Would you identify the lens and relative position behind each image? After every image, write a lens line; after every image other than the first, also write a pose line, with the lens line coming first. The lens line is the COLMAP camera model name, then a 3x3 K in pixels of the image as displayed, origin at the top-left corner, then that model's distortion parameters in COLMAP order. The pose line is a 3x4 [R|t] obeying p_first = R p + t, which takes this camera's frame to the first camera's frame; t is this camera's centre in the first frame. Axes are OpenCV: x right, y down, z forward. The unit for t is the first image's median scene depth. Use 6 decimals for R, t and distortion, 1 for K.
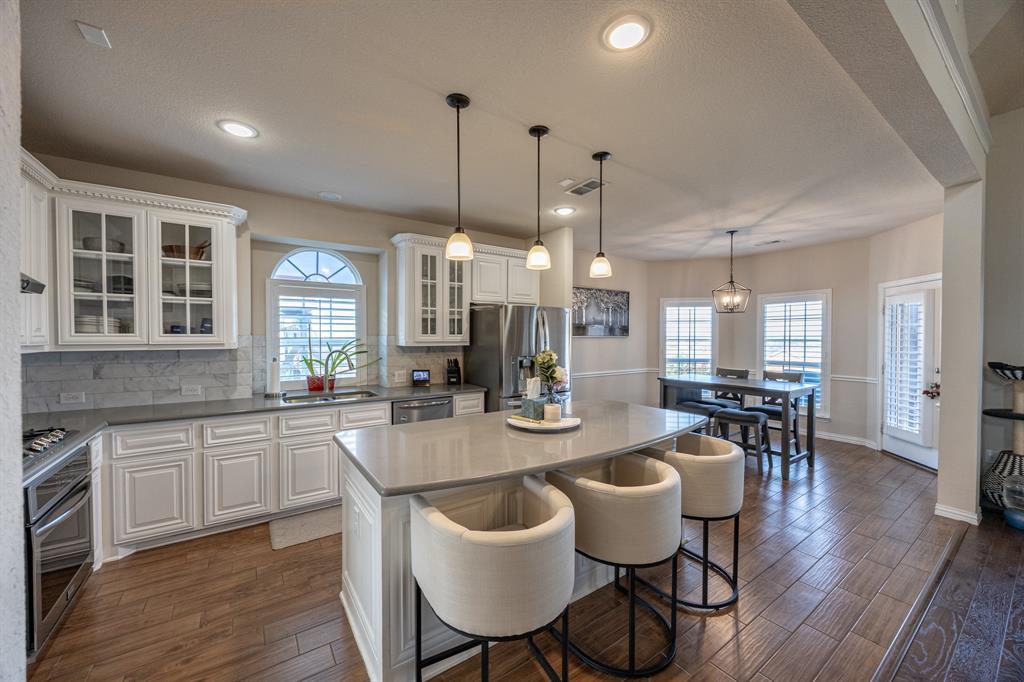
lens RADIAL K [[385.5, 0, 512.4], [0, 385.5, 342.1], [0, 0, 1]] dist [-0.001594, -0.000240]
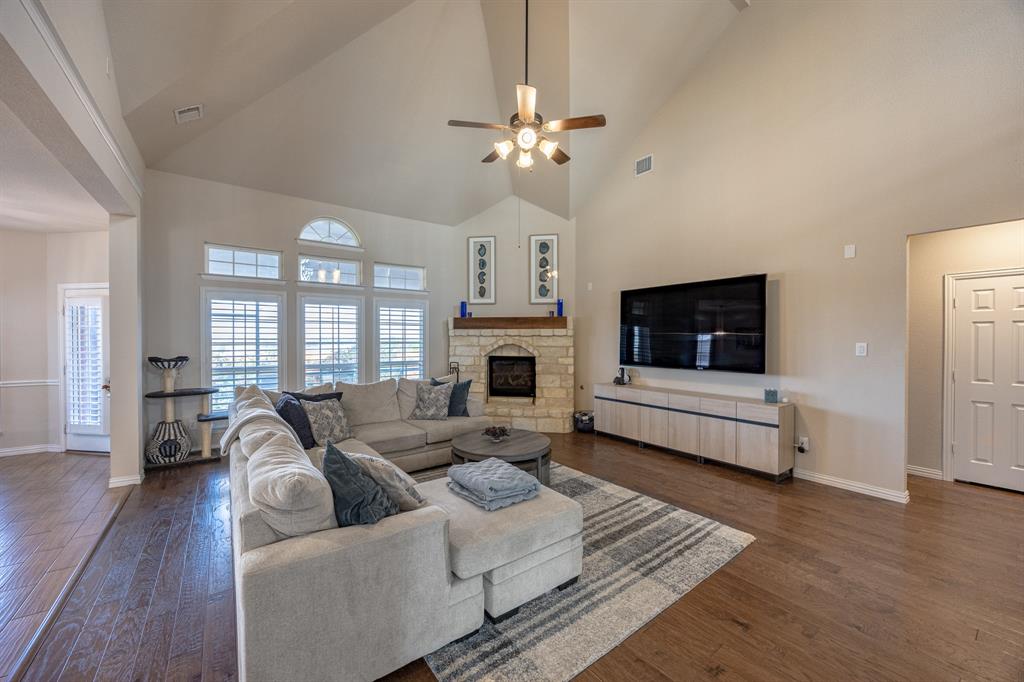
lens RADIAL K [[385.5, 0, 502.6], [0, 385.5, 342.3], [0, 0, 1]] dist [-0.001594, -0.000240]
pose [[-0.025570, -0.011085, 0.999612, -0.097141], [0.012985, 0.999850, 0.011420, 0.002437], [-0.999589, 0.013272, -0.025422, -0.166541]]
